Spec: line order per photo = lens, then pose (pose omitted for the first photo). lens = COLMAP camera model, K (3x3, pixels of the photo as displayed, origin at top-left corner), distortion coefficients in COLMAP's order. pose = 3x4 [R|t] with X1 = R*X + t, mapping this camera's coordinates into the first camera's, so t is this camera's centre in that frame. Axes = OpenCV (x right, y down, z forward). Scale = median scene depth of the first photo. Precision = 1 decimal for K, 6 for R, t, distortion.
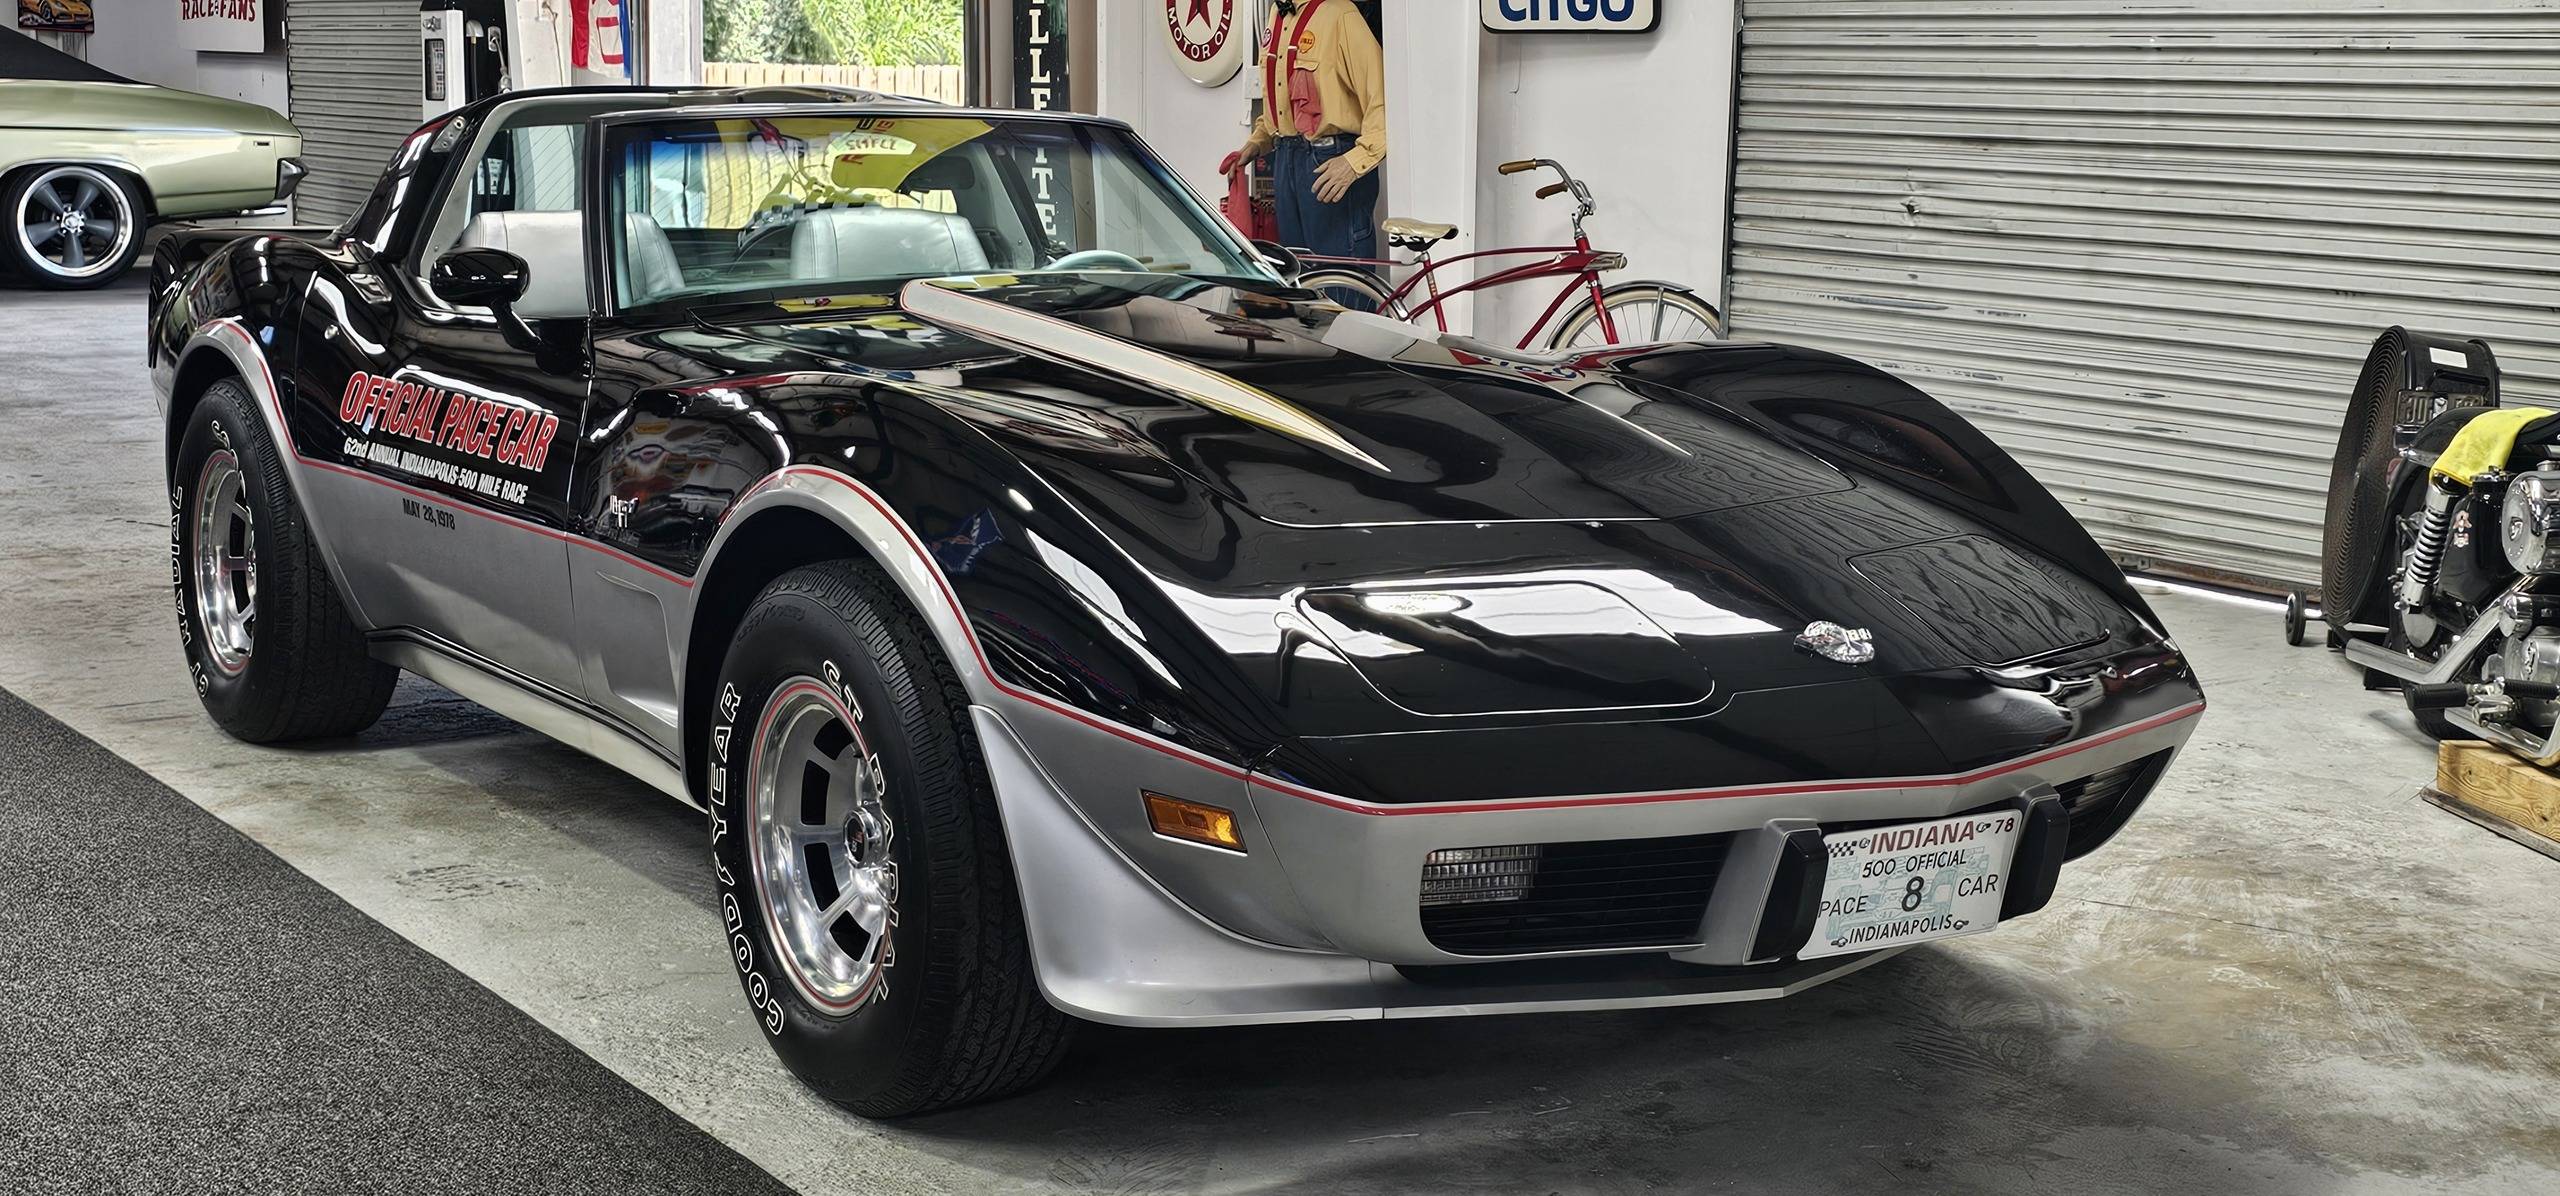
lens RADIAL K [[3179.0, 0, 1311.2], [0, 3179.0, 633.2], [0, 0, 1]] dist [0.068253, 0.000000]
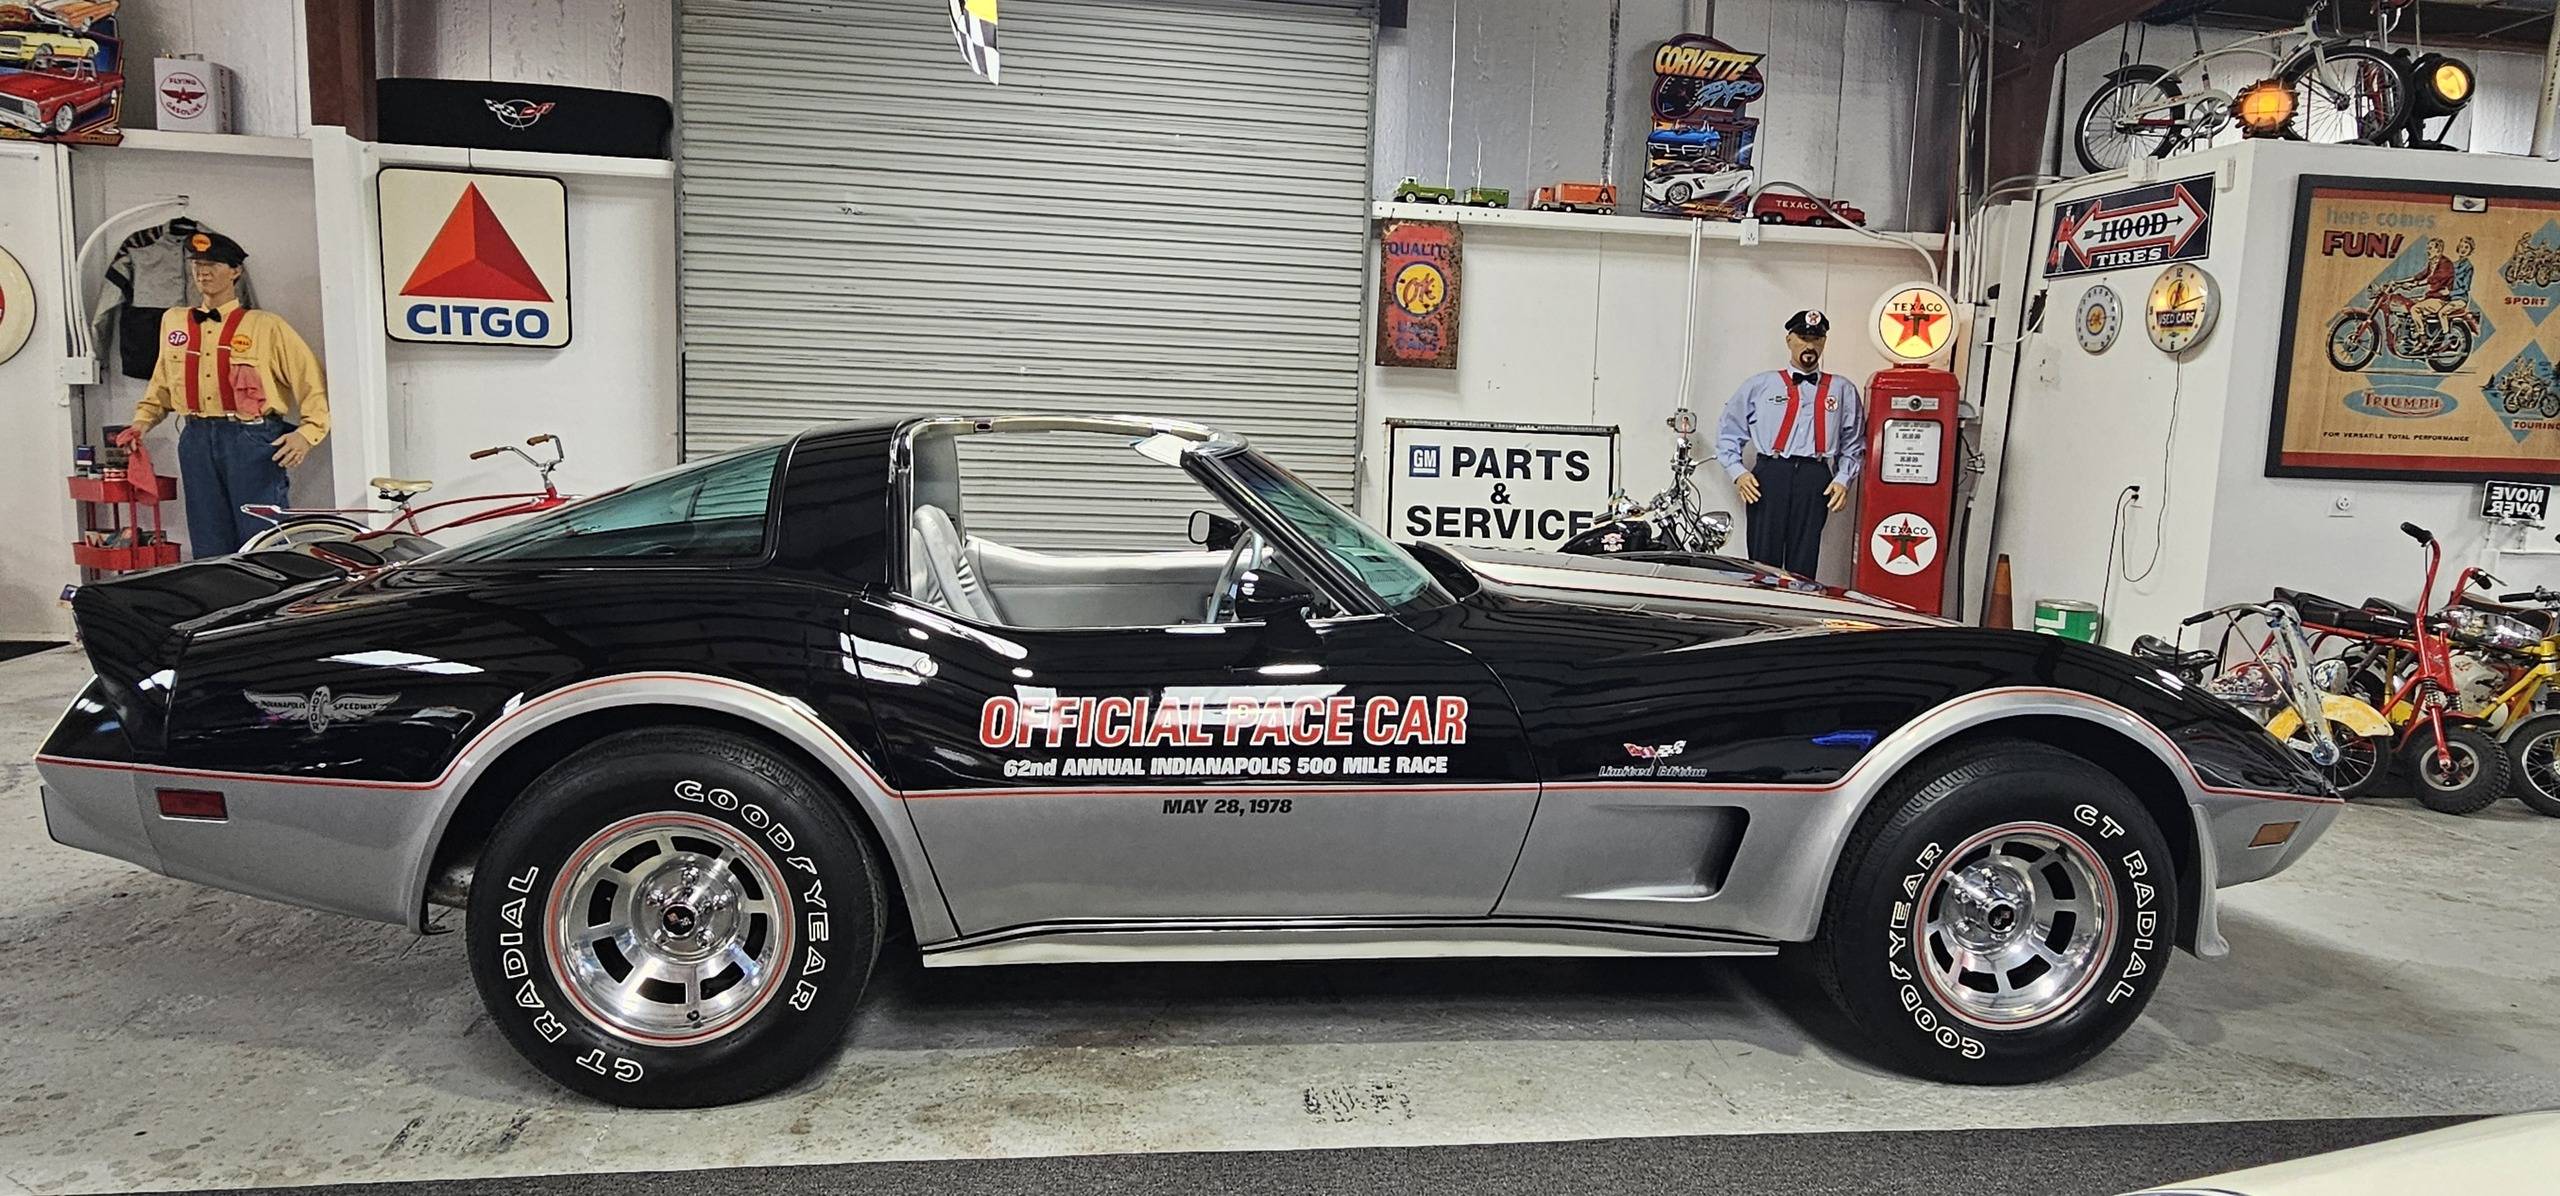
lens RADIAL K [[1556.1, 0, 1266.3], [0, 1556.1, 599.8], [0, 0, 1]] dist [0.003396, -0.008238]
pose [[0.465382, -0.115197, 0.877581, -0.688757], [0.128087, 0.989823, 0.062005, -0.131442], [-0.875793, 0.083550, 0.475401, 0.662963]]
